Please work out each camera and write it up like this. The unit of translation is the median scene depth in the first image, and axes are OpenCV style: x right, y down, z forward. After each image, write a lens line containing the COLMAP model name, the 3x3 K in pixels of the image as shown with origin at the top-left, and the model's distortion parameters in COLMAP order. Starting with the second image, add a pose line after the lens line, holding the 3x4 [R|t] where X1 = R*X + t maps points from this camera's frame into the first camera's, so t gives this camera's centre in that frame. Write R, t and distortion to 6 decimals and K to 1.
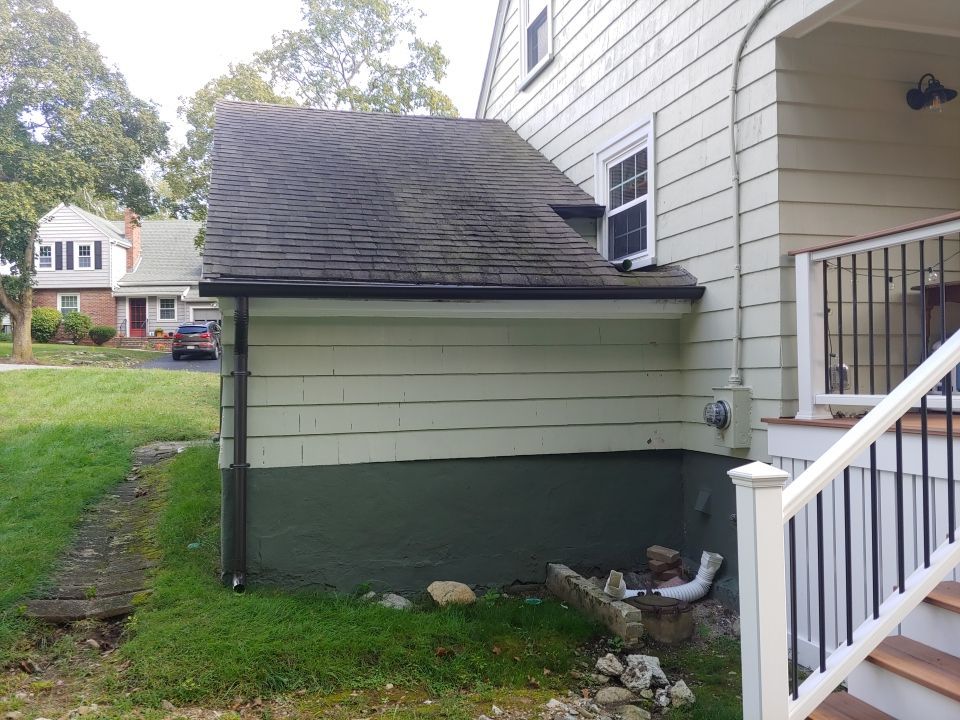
lens RADIAL K [[830.0, 0, 477.3], [0, 830.0, 359.4], [0, 0, 1]] dist [-0.012707, -0.025548]
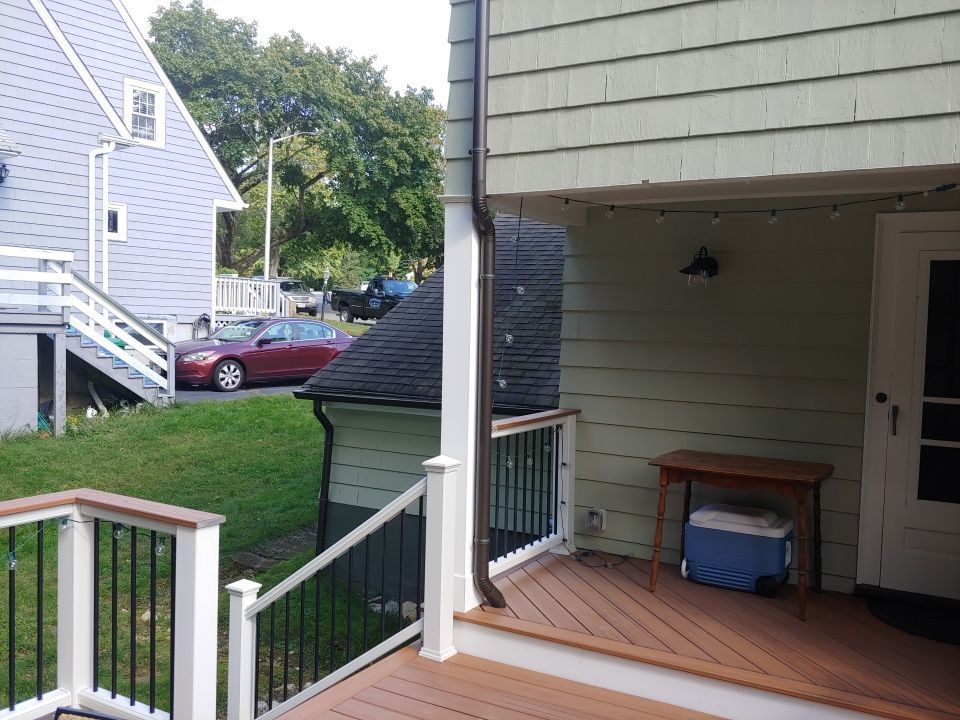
lens RADIAL K [[830.0, 0, 473.4], [0, 830.0, 370.1], [0, 0, 1]] dist [-0.012707, -0.025548]
pose [[0.682922, 0.070233, -0.727107, 1.057360], [-0.020778, 0.996832, 0.076771, -0.252554], [0.730195, -0.037321, 0.682218, 0.100495]]
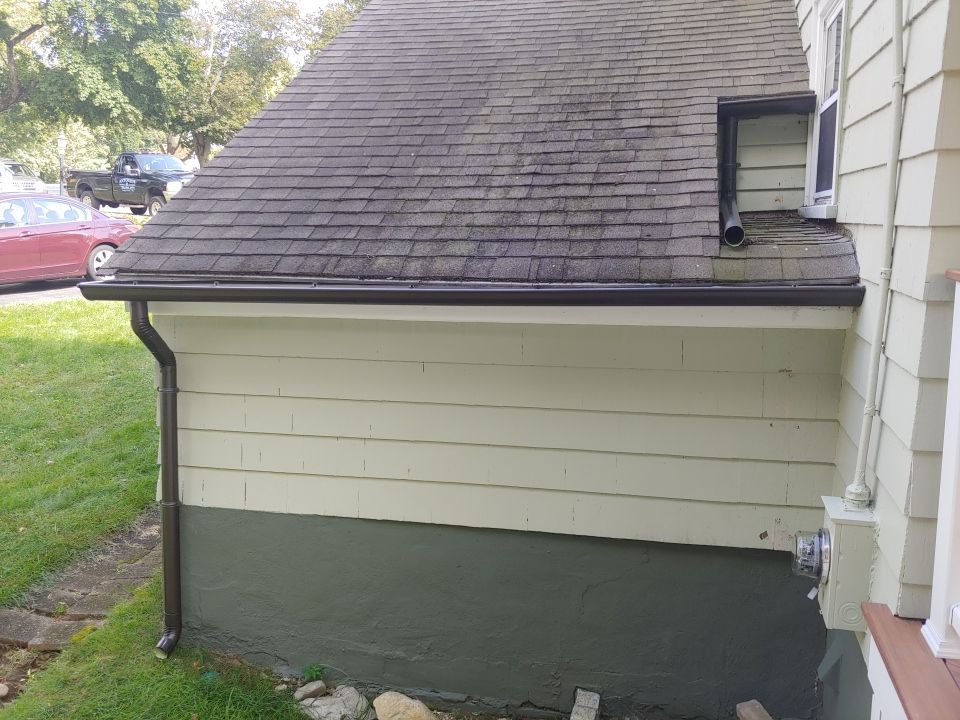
lens RADIAL K [[830.0, 0, 484.5], [0, 830.0, 363.5], [0, 0, 1]] dist [-0.012707, -0.025548]
pose [[0.870161, 0.089832, -0.484509, 0.346900], [0.007105, 0.980854, 0.194617, -0.154780], [0.492716, -0.172791, 0.852863, 0.469197]]
